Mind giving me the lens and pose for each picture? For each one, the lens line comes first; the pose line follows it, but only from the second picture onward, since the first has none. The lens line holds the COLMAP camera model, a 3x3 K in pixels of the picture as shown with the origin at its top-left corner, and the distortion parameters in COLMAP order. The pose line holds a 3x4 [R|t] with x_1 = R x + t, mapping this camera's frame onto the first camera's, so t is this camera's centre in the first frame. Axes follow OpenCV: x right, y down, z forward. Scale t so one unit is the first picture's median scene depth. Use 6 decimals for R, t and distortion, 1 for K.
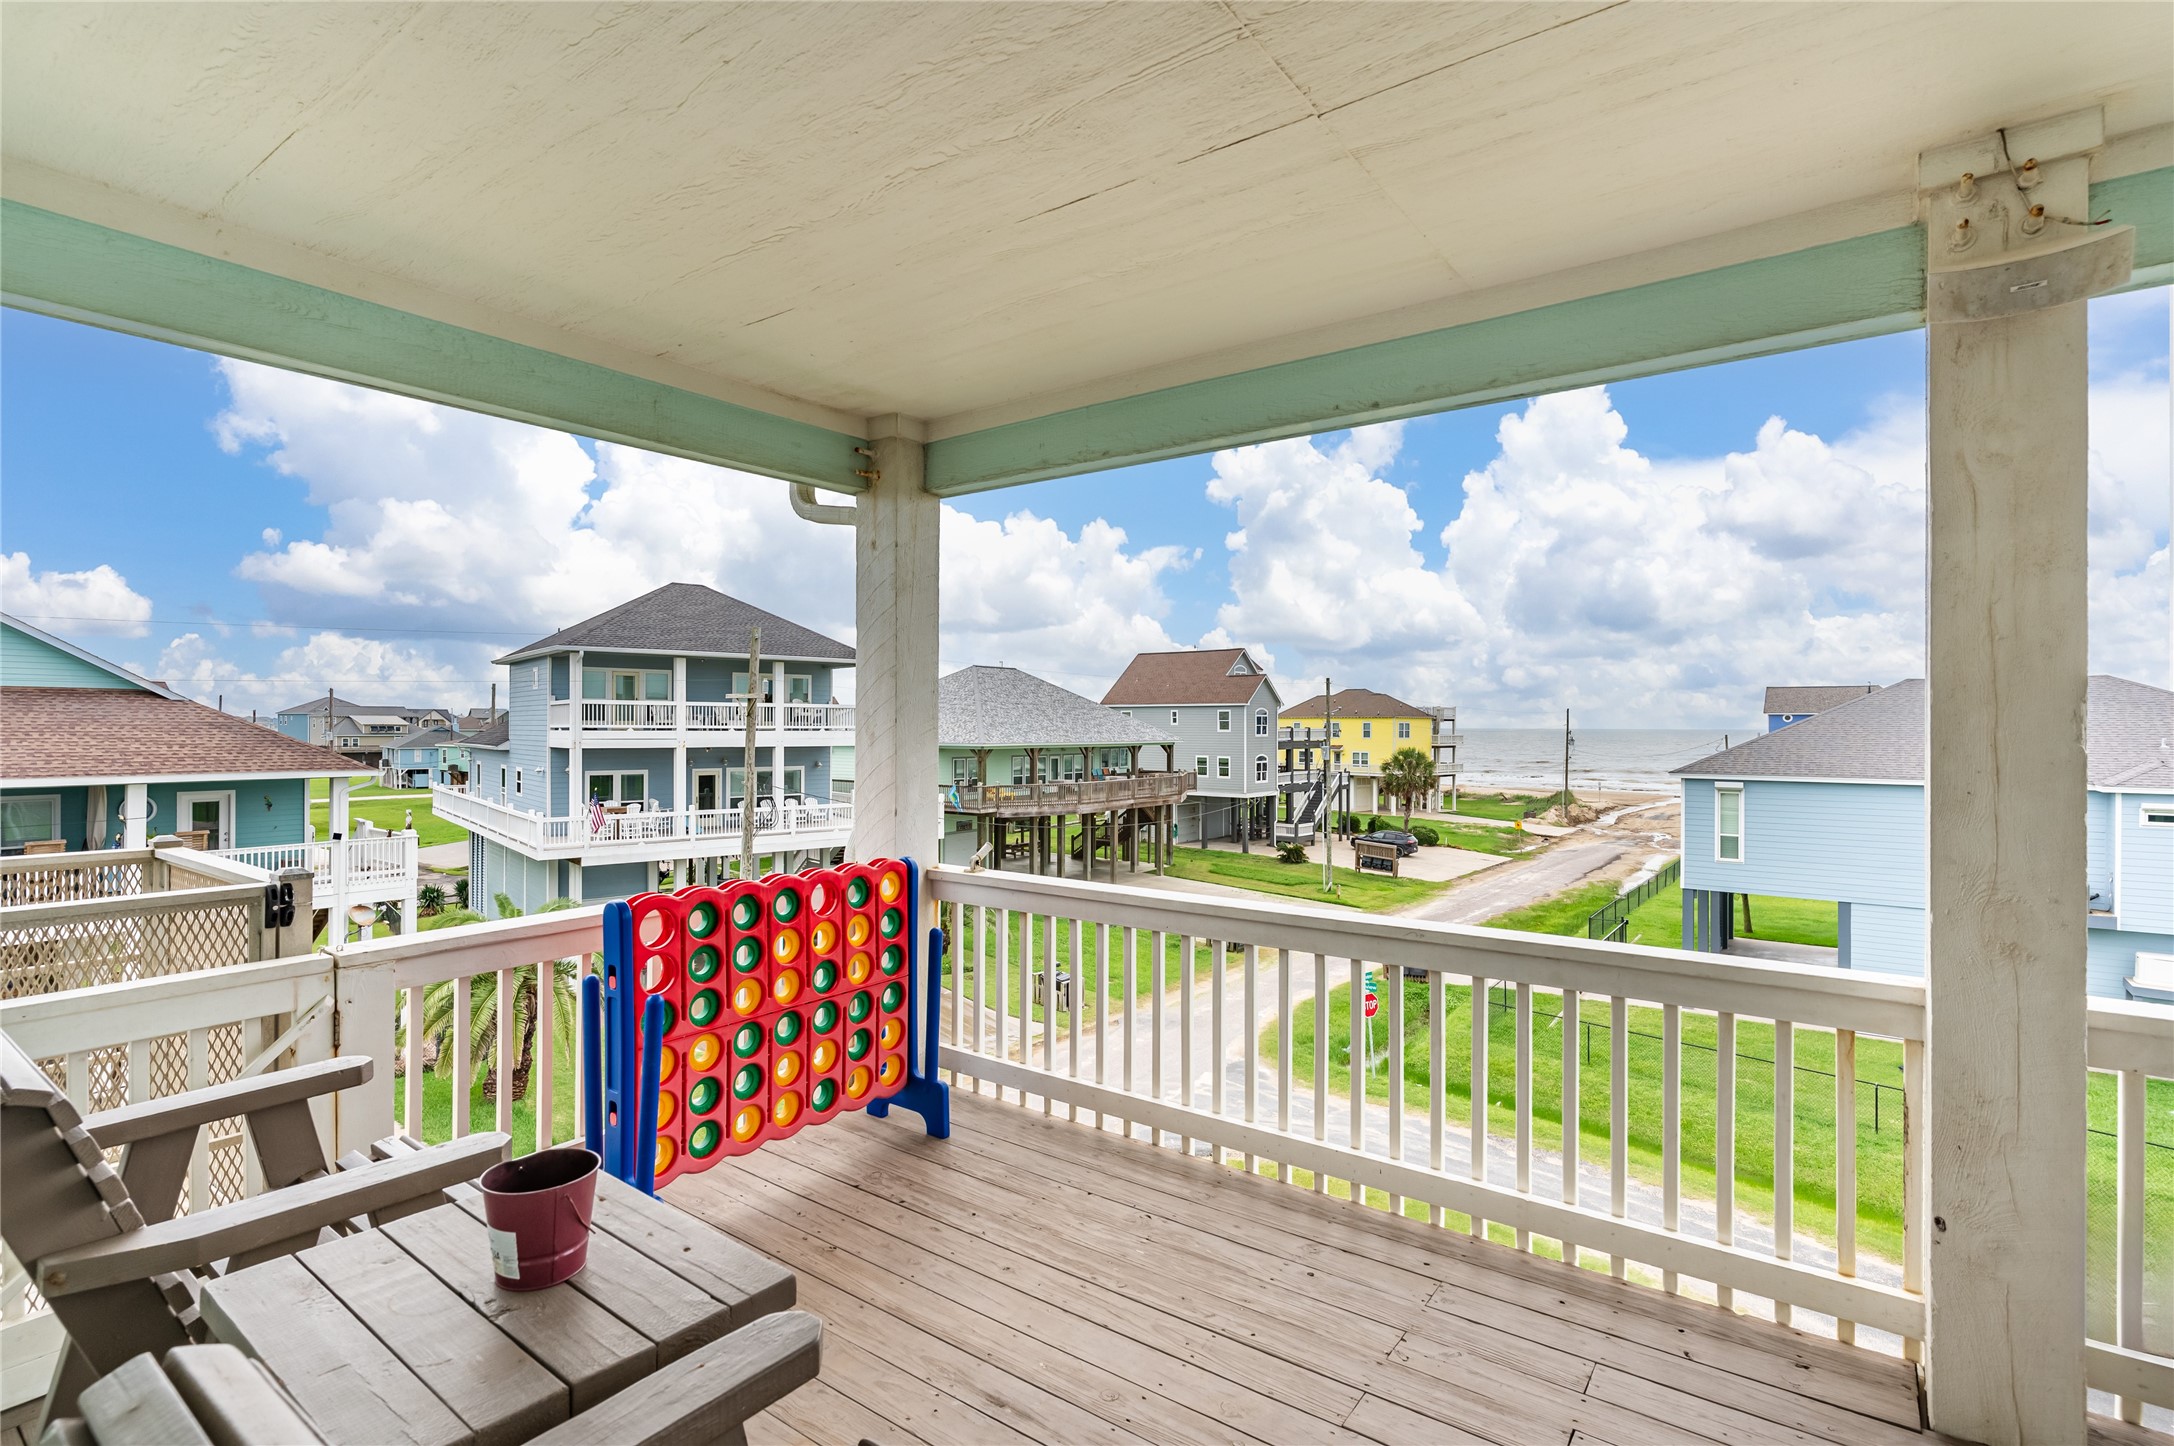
lens RADIAL K [[1030.9, 0, 1084.7], [0, 1030.9, 727.8], [0, 0, 1]] dist [0.000539, 0.000801]
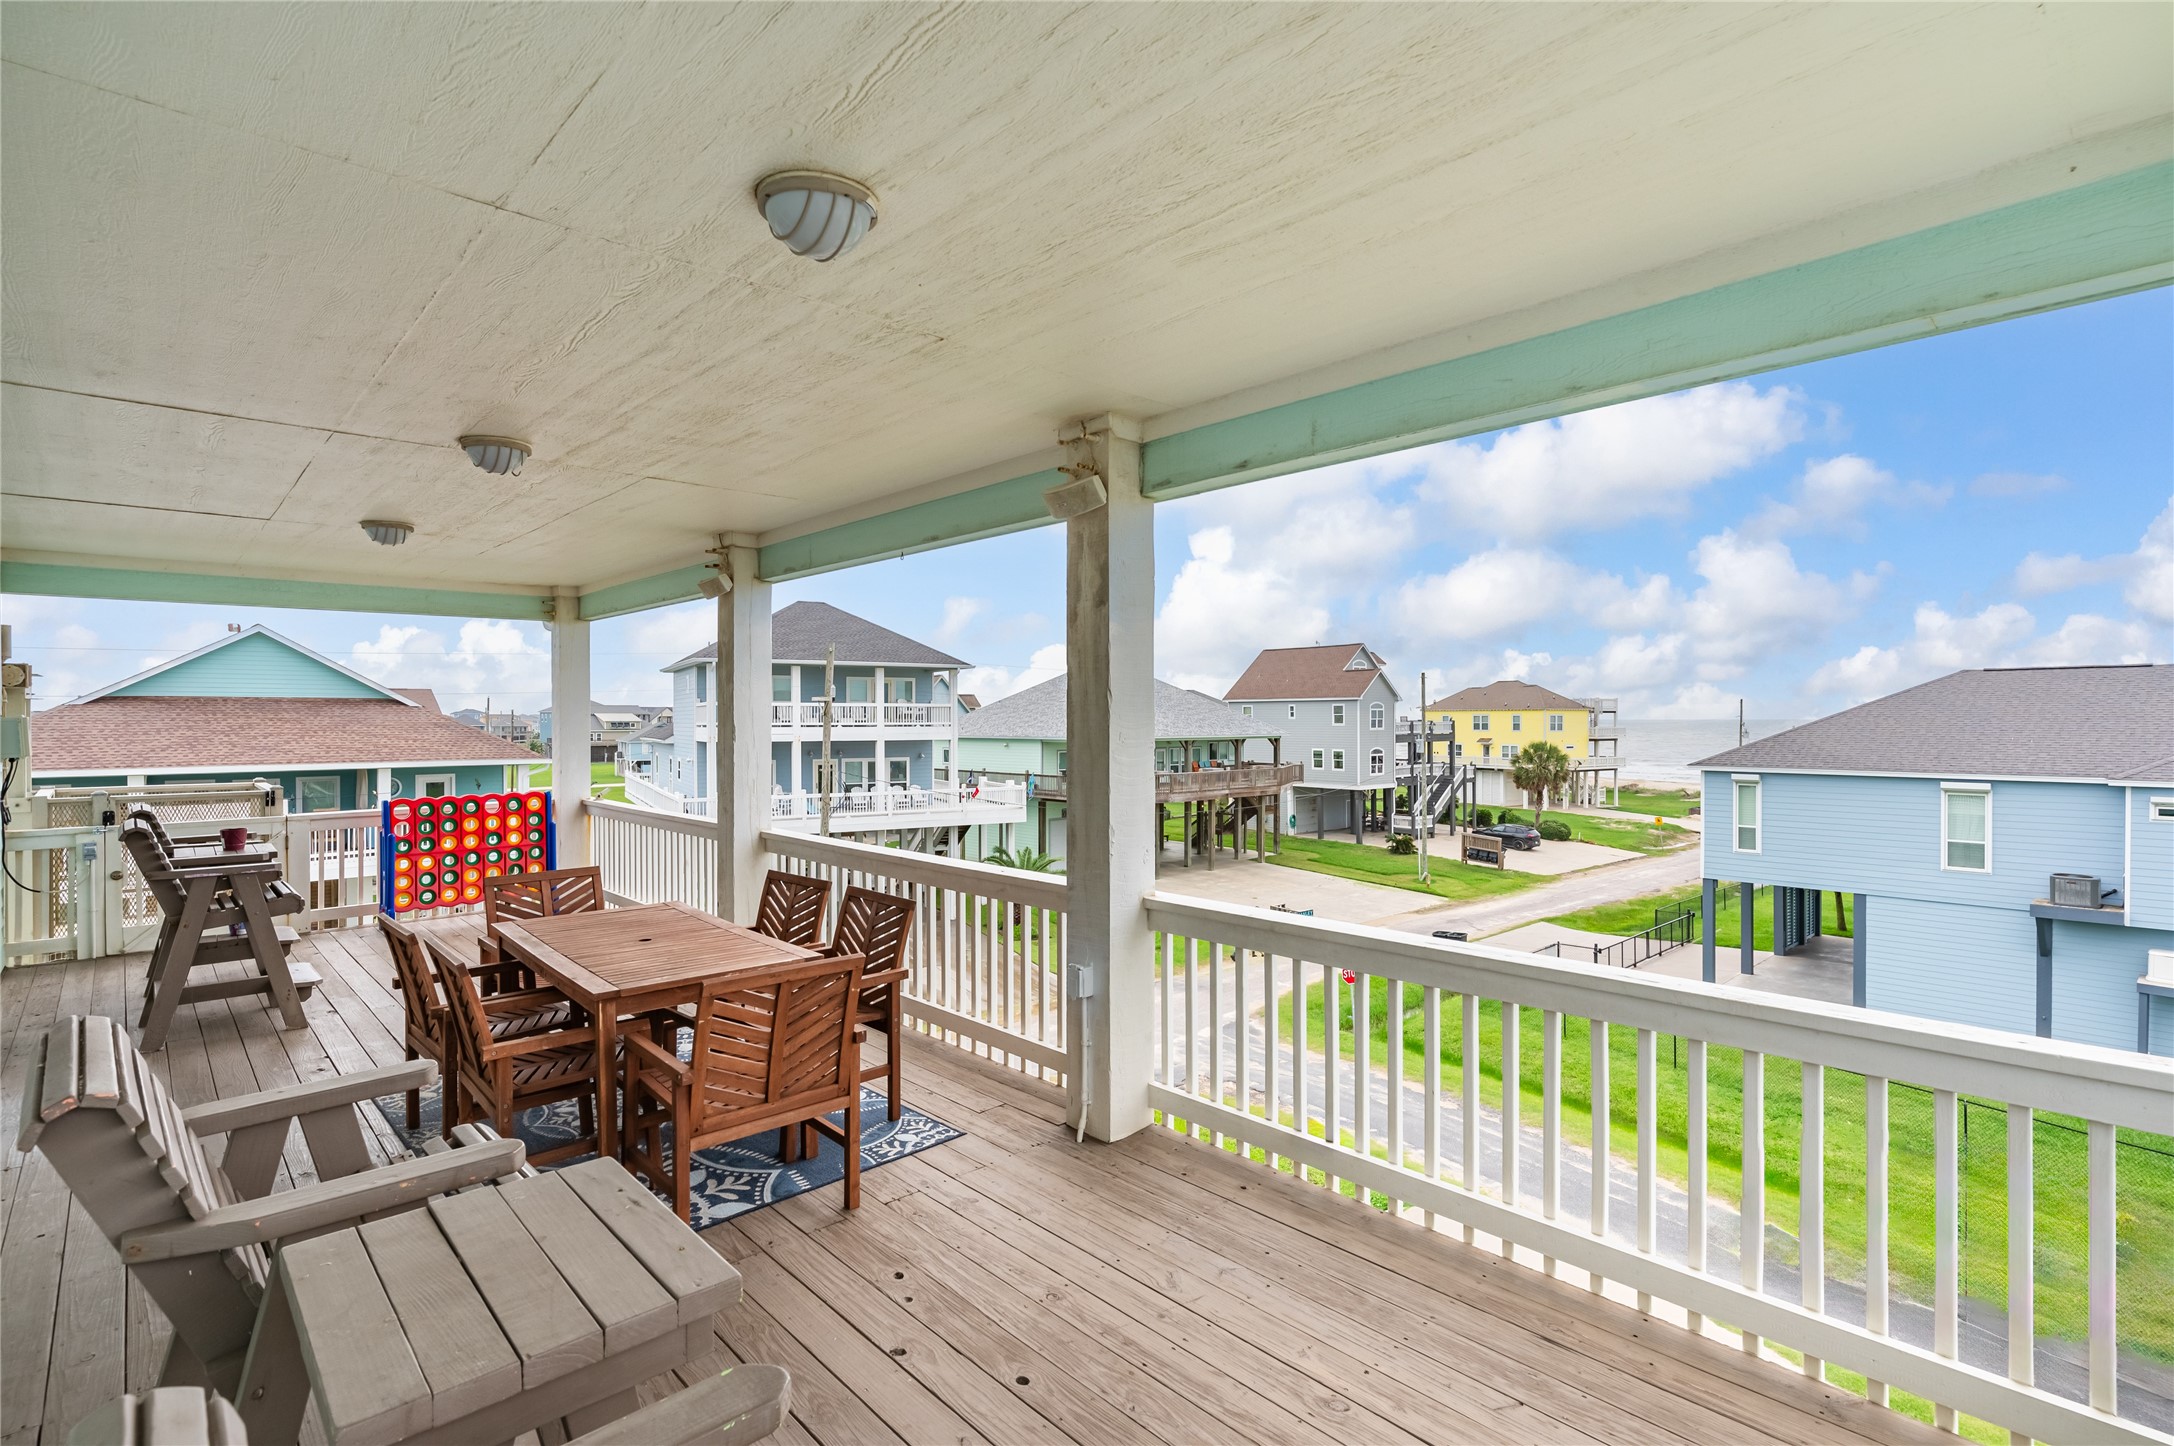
lens RADIAL K [[1030.9, 0, 1084.6], [0, 1030.9, 723.0], [0, 0, 1]] dist [0.000539, 0.000801]
pose [[0.982765, -0.004097, -0.184812, 0.088784], [0.004447, 0.999989, 0.001477, -0.001177], [0.184804, -0.002273, 0.982773, -0.062394]]
